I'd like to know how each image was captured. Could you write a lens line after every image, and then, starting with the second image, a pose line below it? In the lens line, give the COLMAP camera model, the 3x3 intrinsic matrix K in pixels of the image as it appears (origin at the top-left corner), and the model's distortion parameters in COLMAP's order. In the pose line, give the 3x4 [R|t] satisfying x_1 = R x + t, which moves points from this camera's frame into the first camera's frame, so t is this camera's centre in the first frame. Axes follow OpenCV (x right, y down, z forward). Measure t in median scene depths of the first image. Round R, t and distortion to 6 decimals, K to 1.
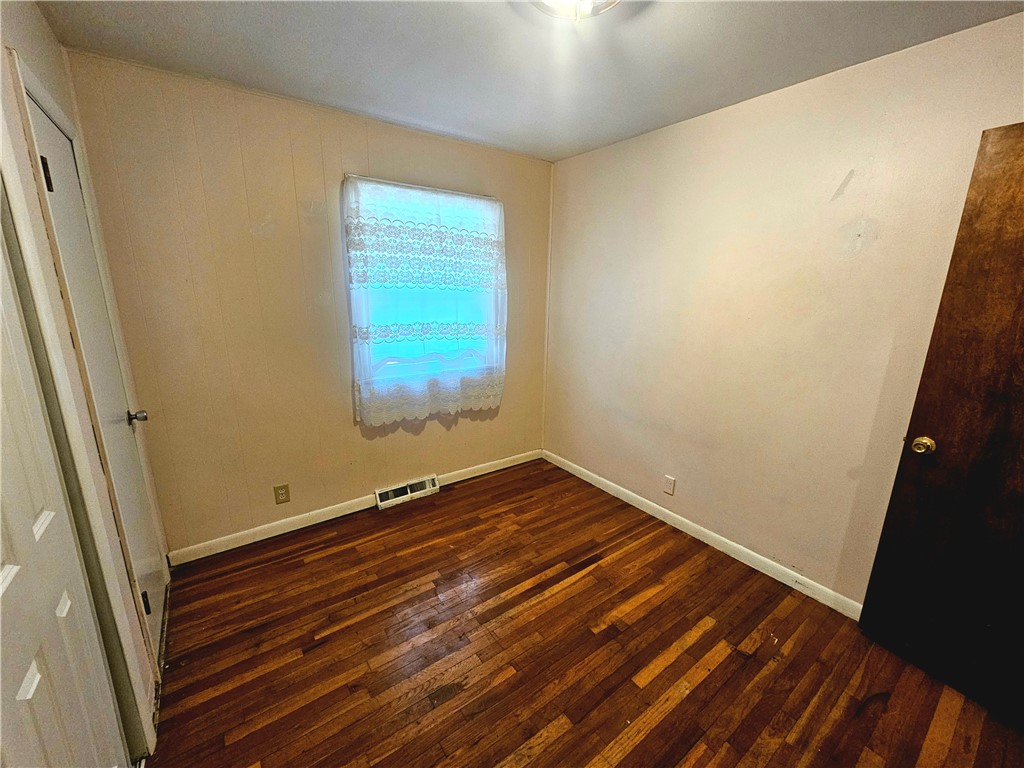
lens RADIAL K [[414.7, 0, 513.2], [0, 414.7, 386.3], [0, 0, 1]] dist [0.003104, -0.000099]
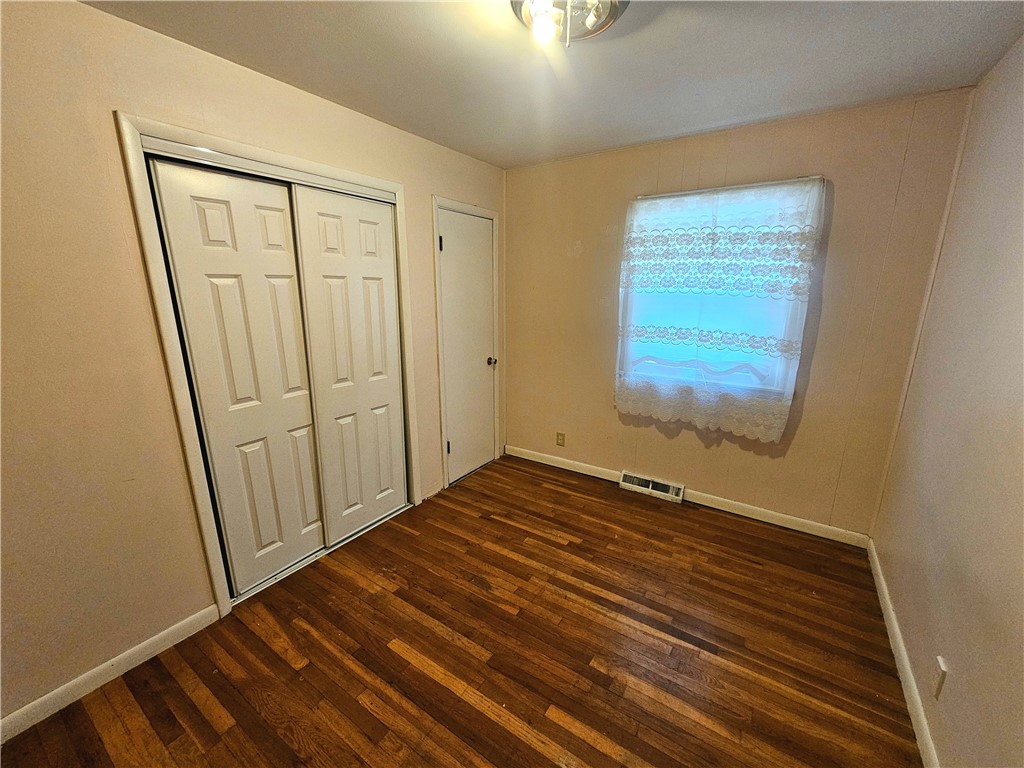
lens RADIAL K [[414.7, 0, 515.6], [0, 414.7, 385.8], [0, 0, 1]] dist [0.003104, -0.000099]
pose [[0.352454, 0.203710, -0.913388, 0.627870], [-0.221574, 0.966434, 0.130040, -0.062744], [0.909220, 0.156550, 0.385760, 0.292212]]
